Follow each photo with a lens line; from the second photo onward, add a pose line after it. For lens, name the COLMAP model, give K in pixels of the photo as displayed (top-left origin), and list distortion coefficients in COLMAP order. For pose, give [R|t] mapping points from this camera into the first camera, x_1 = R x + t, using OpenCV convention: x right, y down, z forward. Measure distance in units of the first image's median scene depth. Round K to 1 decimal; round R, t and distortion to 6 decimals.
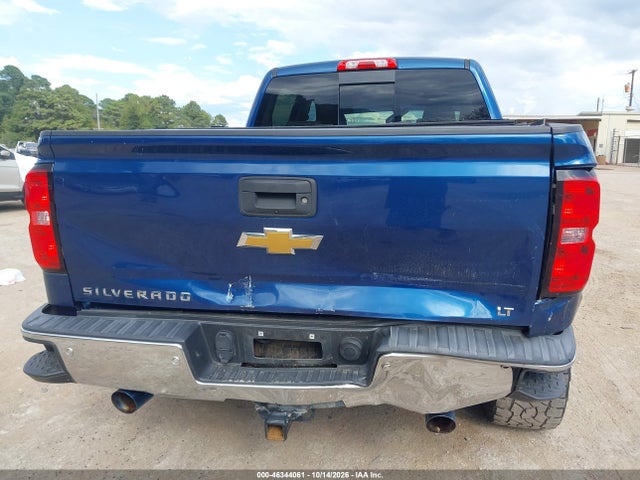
lens RADIAL K [[506.9, 0, 328.6], [0, 506.9, 239.7], [0, 0, 1]] dist [0.010155, -0.003415]
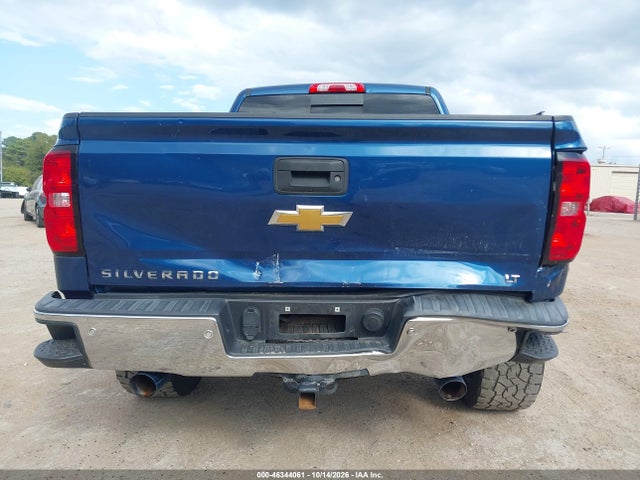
lens RADIAL K [[500.8, 0, 328.1], [0, 500.8, 241.1], [0, 0, 1]] dist [0.010440, 0.007283]
pose [[0.987787, 0.002836, 0.155781, -0.212263], [0.009847, 0.996699, -0.080581, 0.129291], [-0.155496, 0.081131, 0.984499, -0.045555]]
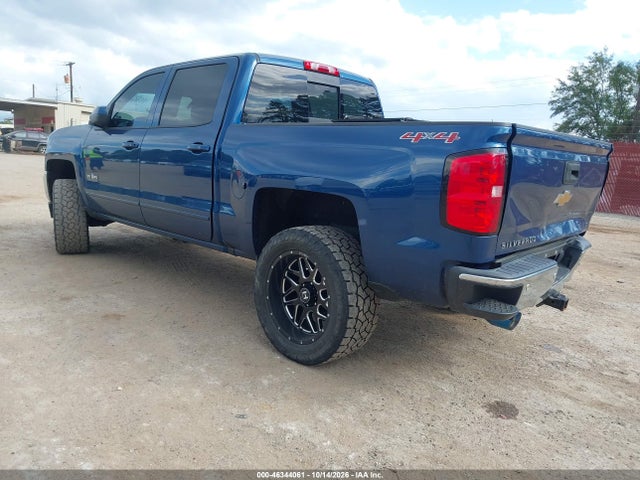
lens RADIAL K [[506.9, 0, 328.6], [0, 506.9, 239.7], [0, 0, 1]] dist [0.010155, -0.003415]
pose [[0.489467, -0.115500, 0.864339, -1.971168], [0.095999, 0.992302, 0.078236, -0.063515], [-0.866721, 0.044681, 0.496787, 0.784669]]
